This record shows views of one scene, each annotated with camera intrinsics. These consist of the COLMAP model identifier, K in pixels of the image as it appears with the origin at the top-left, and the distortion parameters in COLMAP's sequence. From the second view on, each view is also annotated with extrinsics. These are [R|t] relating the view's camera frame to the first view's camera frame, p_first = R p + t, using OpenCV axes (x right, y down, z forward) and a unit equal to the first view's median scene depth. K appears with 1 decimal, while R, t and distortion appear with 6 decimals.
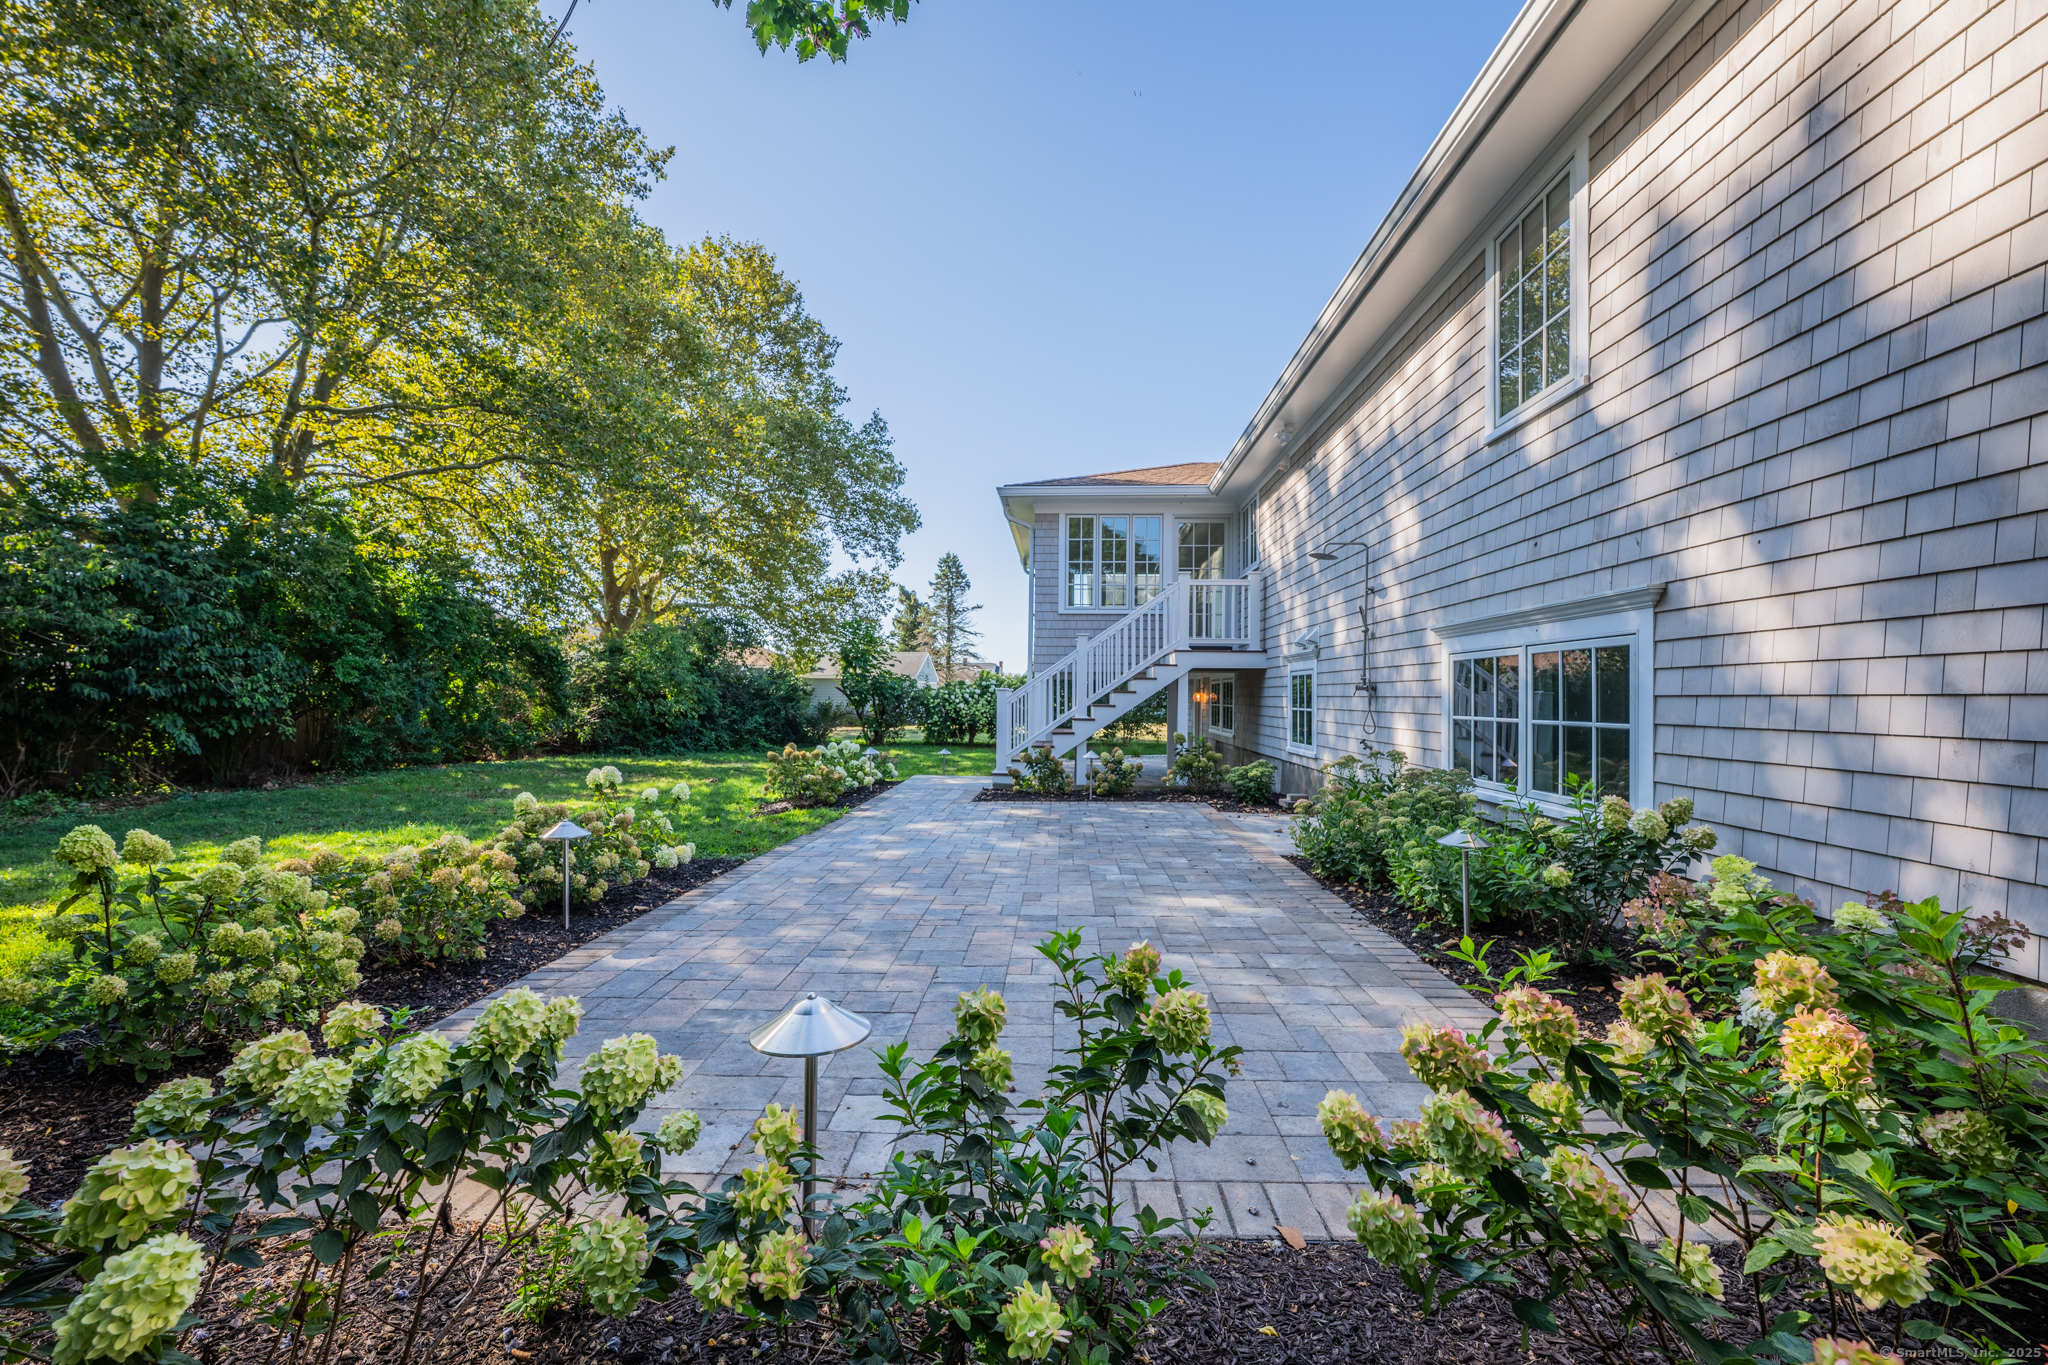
lens RADIAL K [[824.0, 0, 1029.7], [0, 824.0, 720.0], [0, 0, 1]] dist [-0.000176, -0.000100]
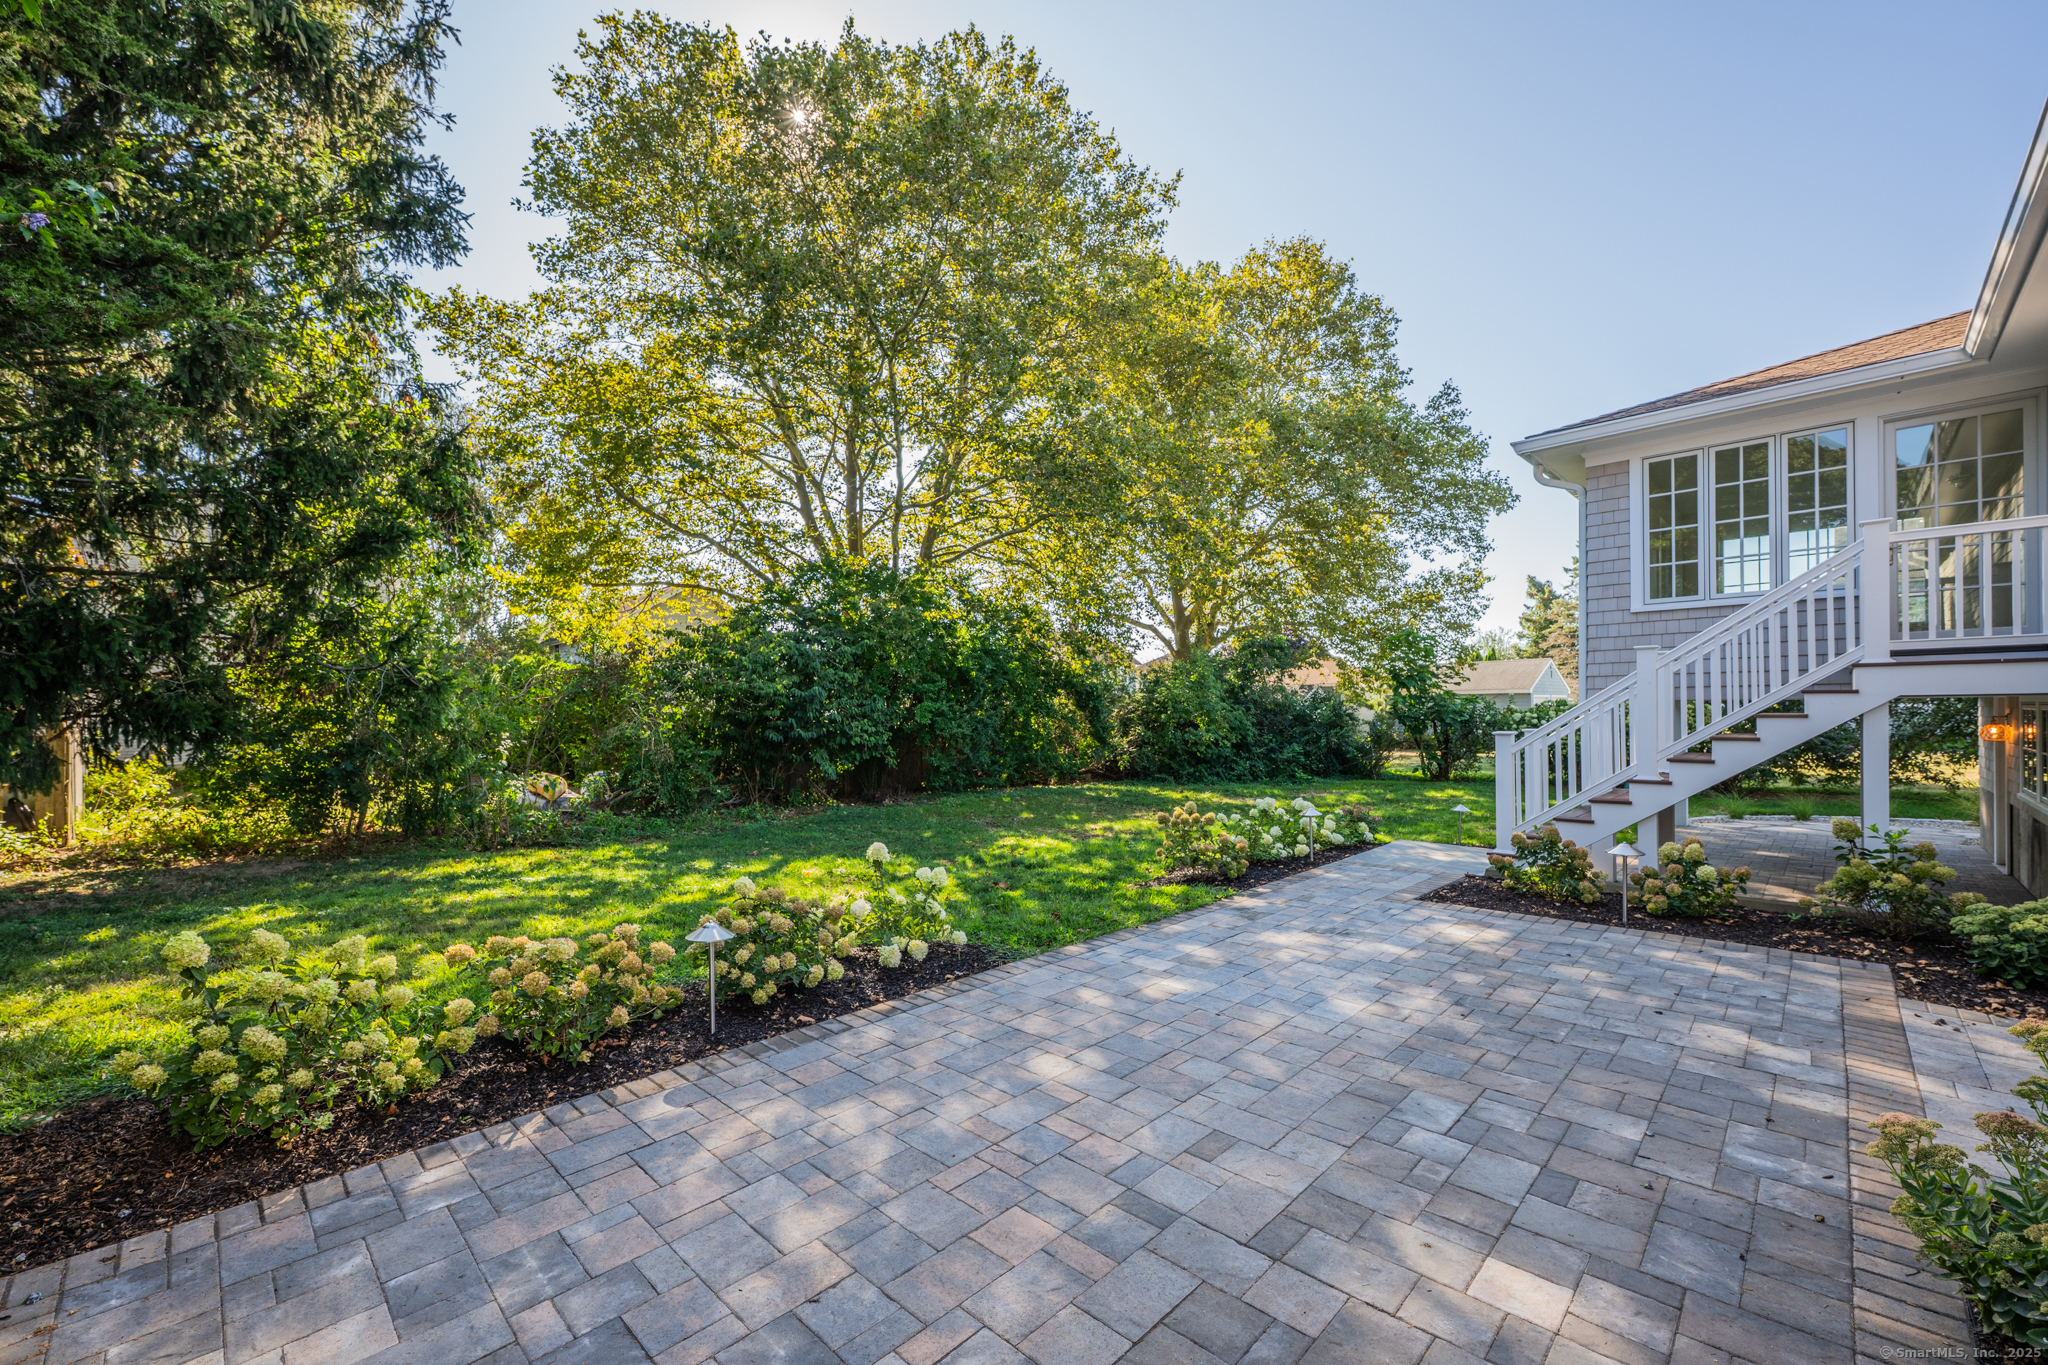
lens RADIAL K [[824.0, 0, 1029.7], [0, 824.0, 720.0], [0, 0, 1]] dist [-0.000176, -0.000100]
pose [[0.733032, -0.006392, -0.680164, 0.090908], [-0.001086, 0.999944, -0.010568, -0.025536], [0.680193, 0.008485, 0.732984, 0.138850]]
